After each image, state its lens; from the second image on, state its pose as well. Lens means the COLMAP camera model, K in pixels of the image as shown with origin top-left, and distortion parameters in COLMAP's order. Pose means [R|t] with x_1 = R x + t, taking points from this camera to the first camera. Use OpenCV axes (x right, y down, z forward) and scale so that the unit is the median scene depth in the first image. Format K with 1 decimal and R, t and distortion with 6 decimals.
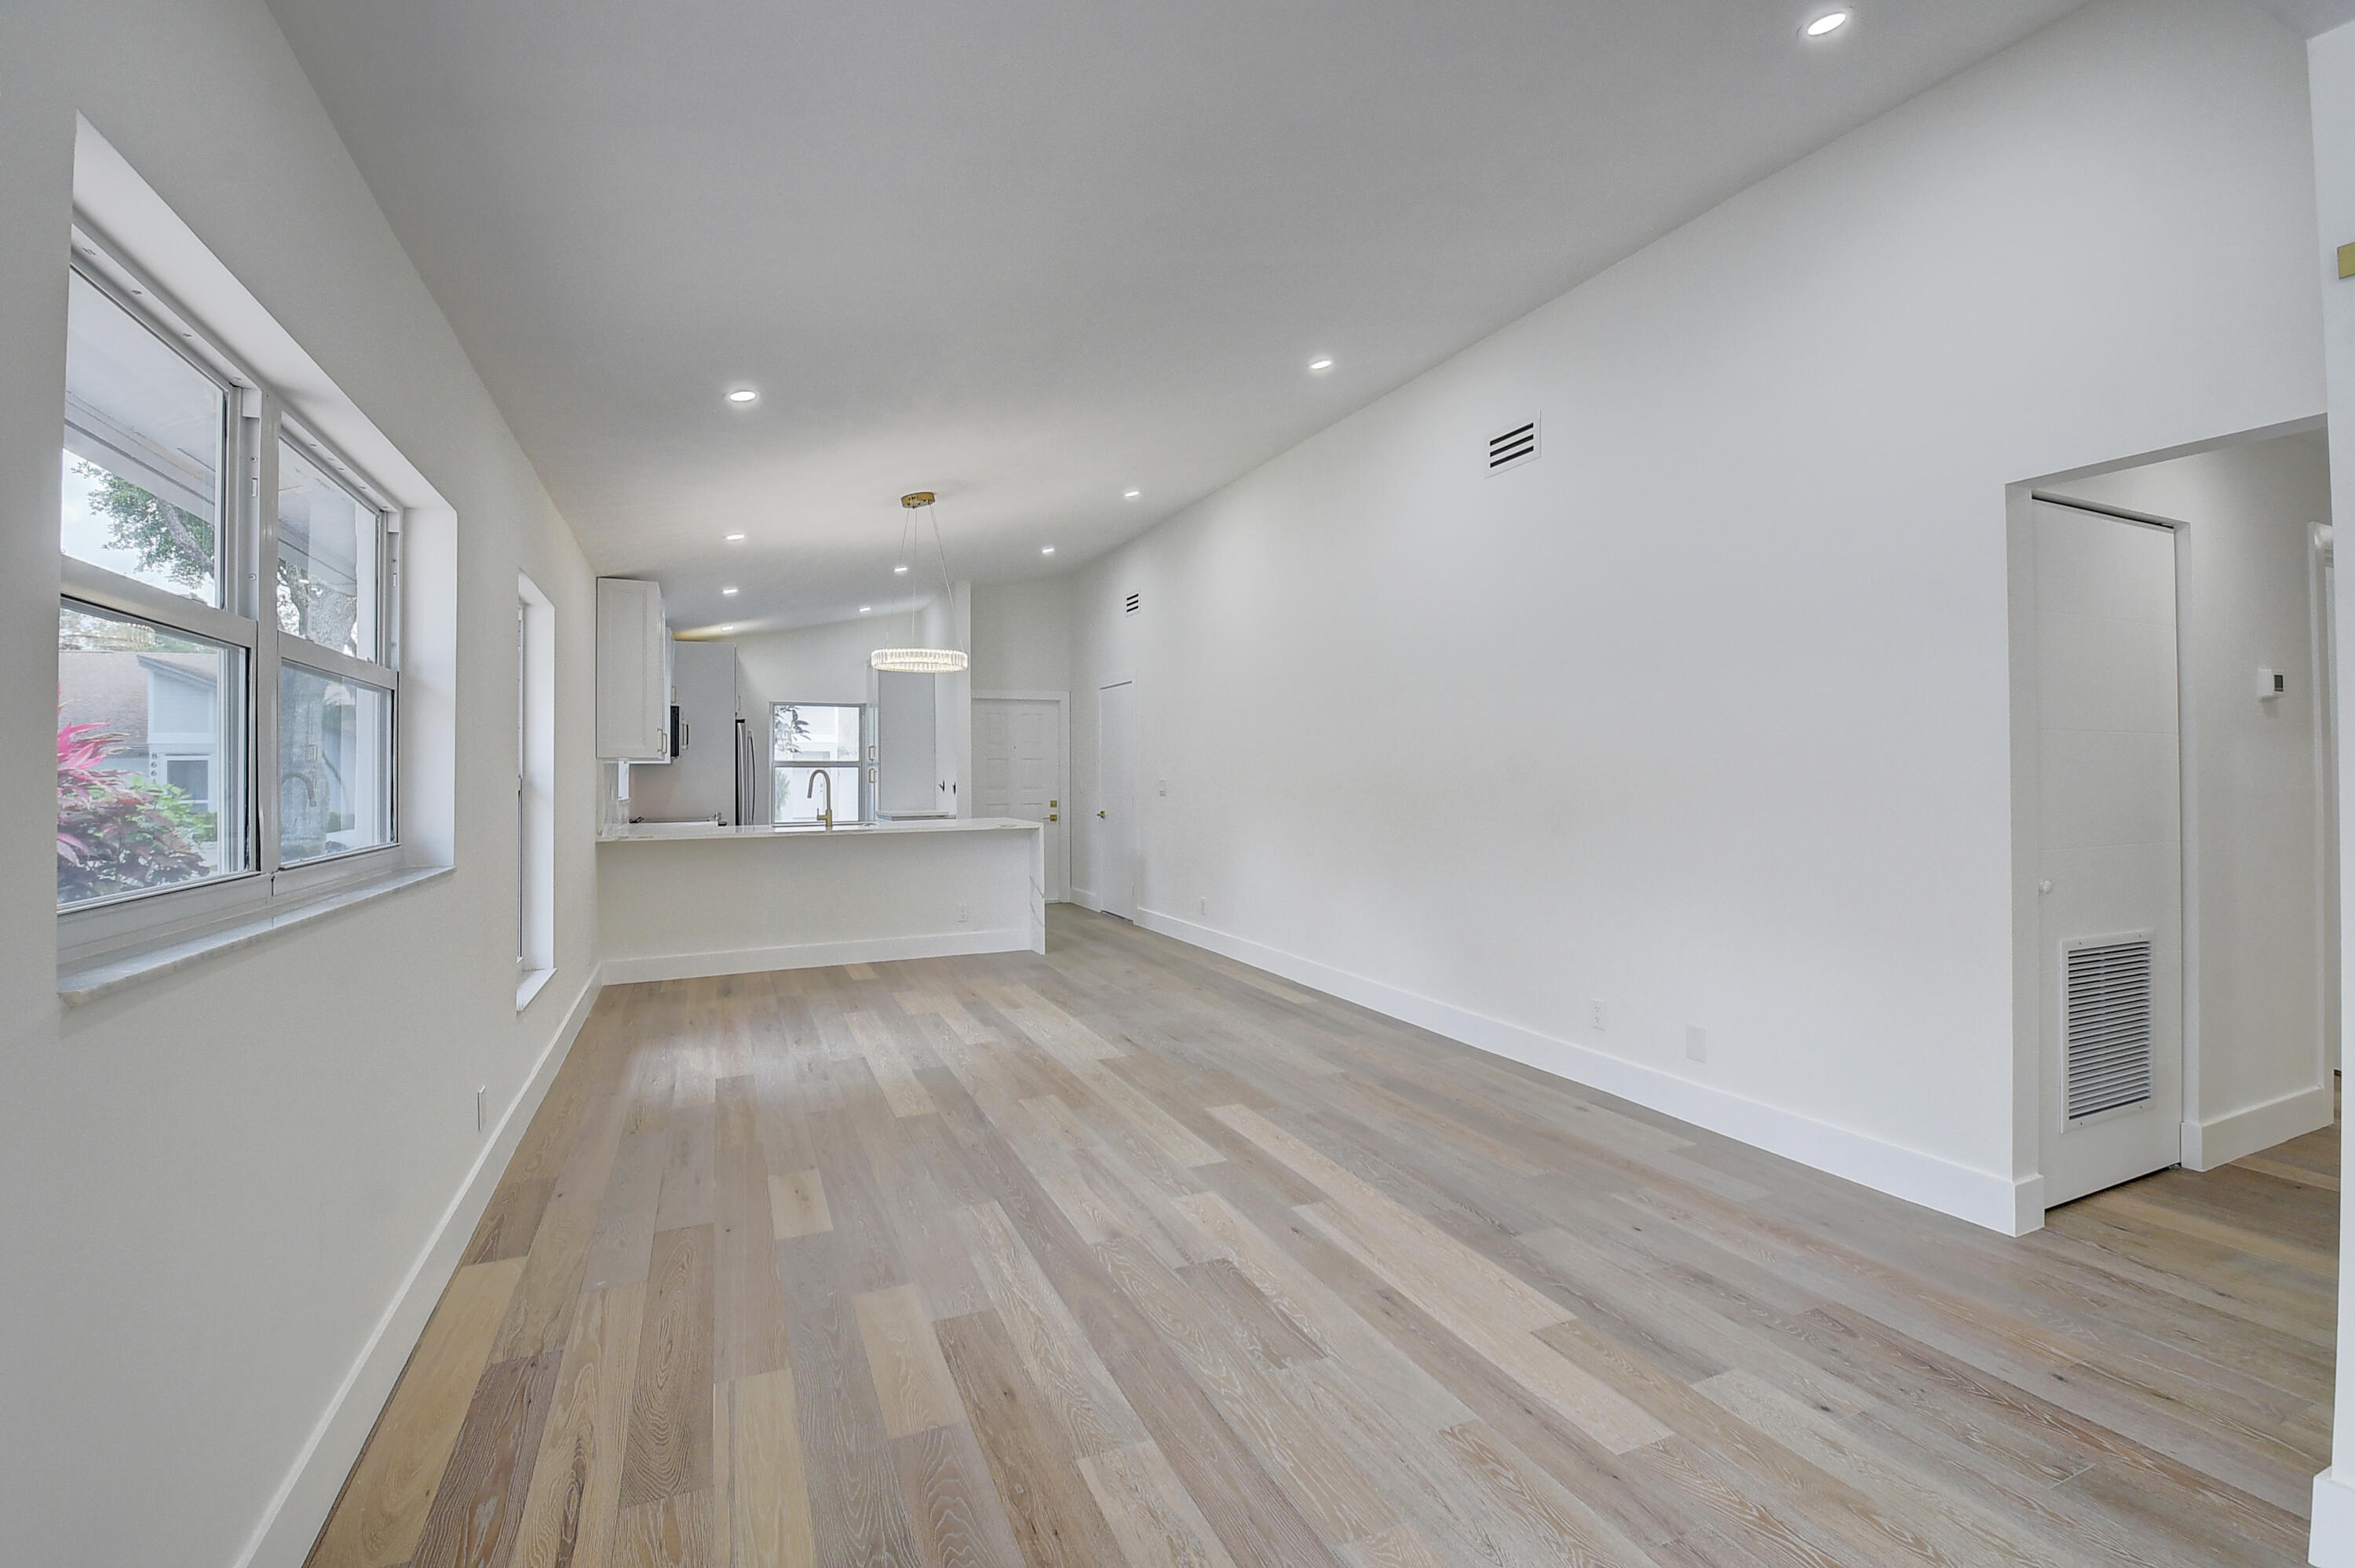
lens RADIAL K [[1039.7, 0, 1190.2], [0, 1039.7, 759.8], [0, 0, 1]] dist [-0.016542, -0.005742]
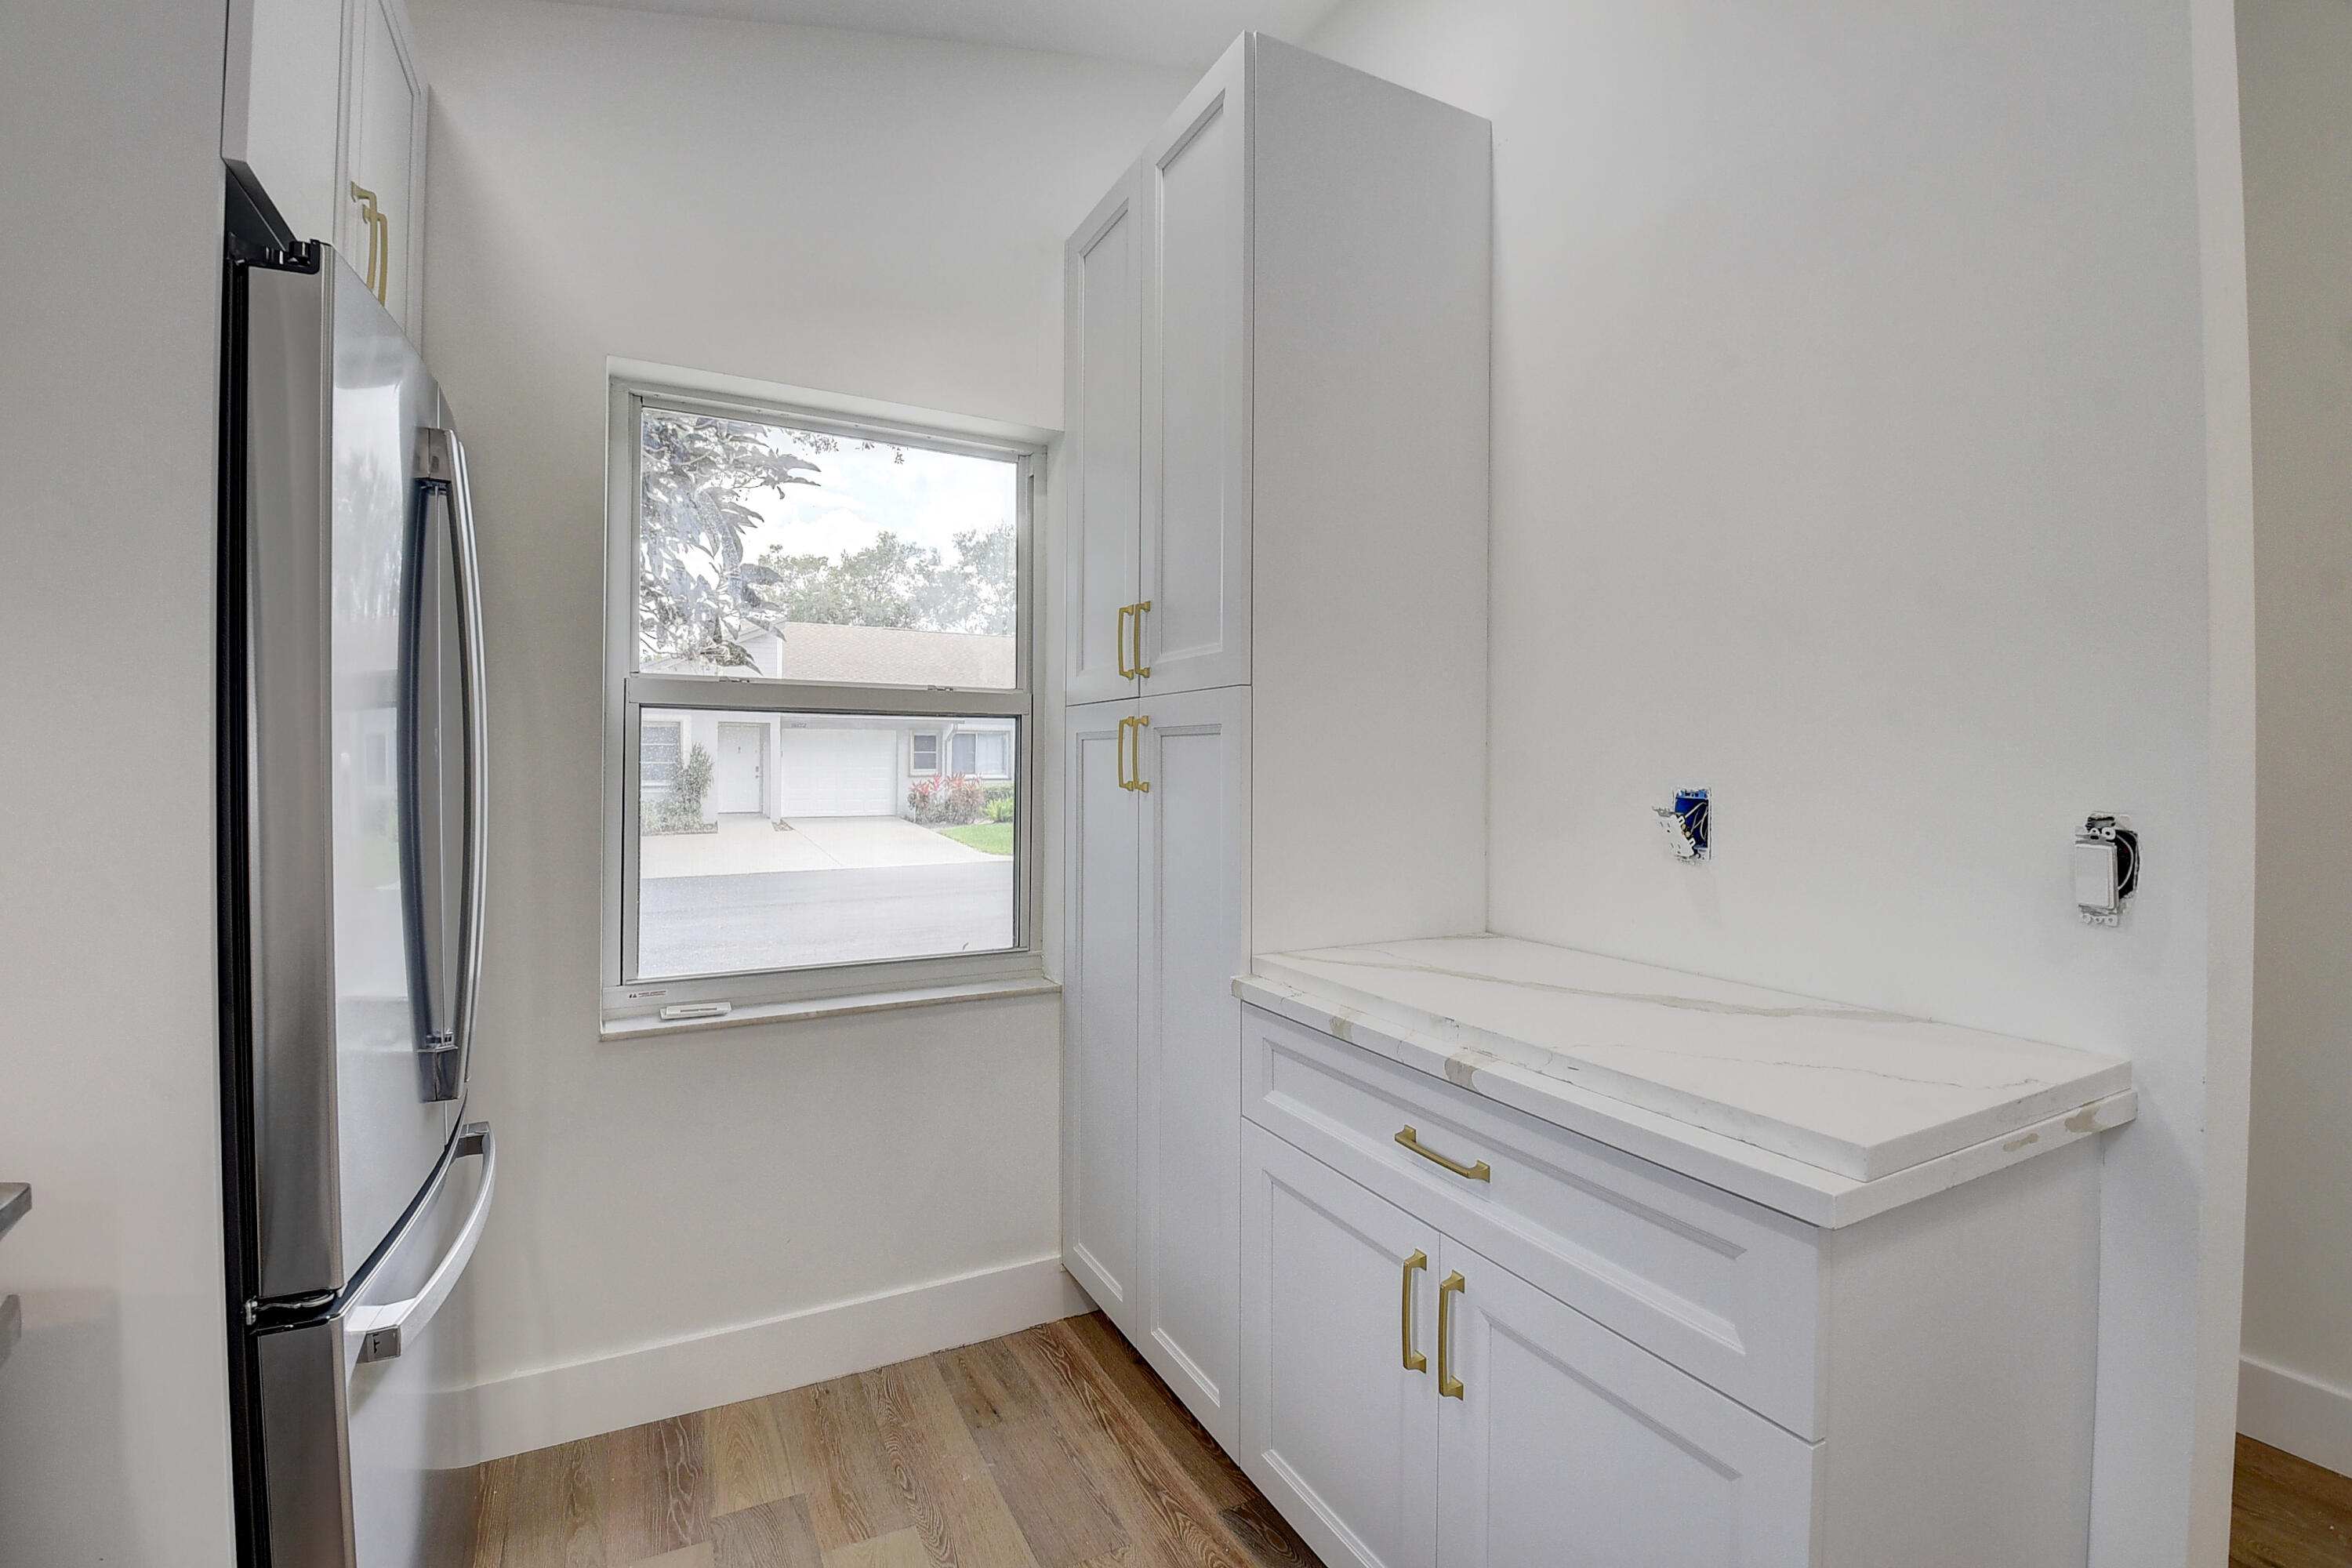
lens RADIAL K [[1038.5, 0, 1183.8], [0, 1038.5, 774.9], [0, 0, 1]] dist [-0.016542, -0.005742]
pose [[0.998349, 0.008068, 0.056866, -0.300114], [-0.008845, 0.999871, 0.013424, 0.016342], [-0.056750, -0.013905, 0.998292, 0.779308]]
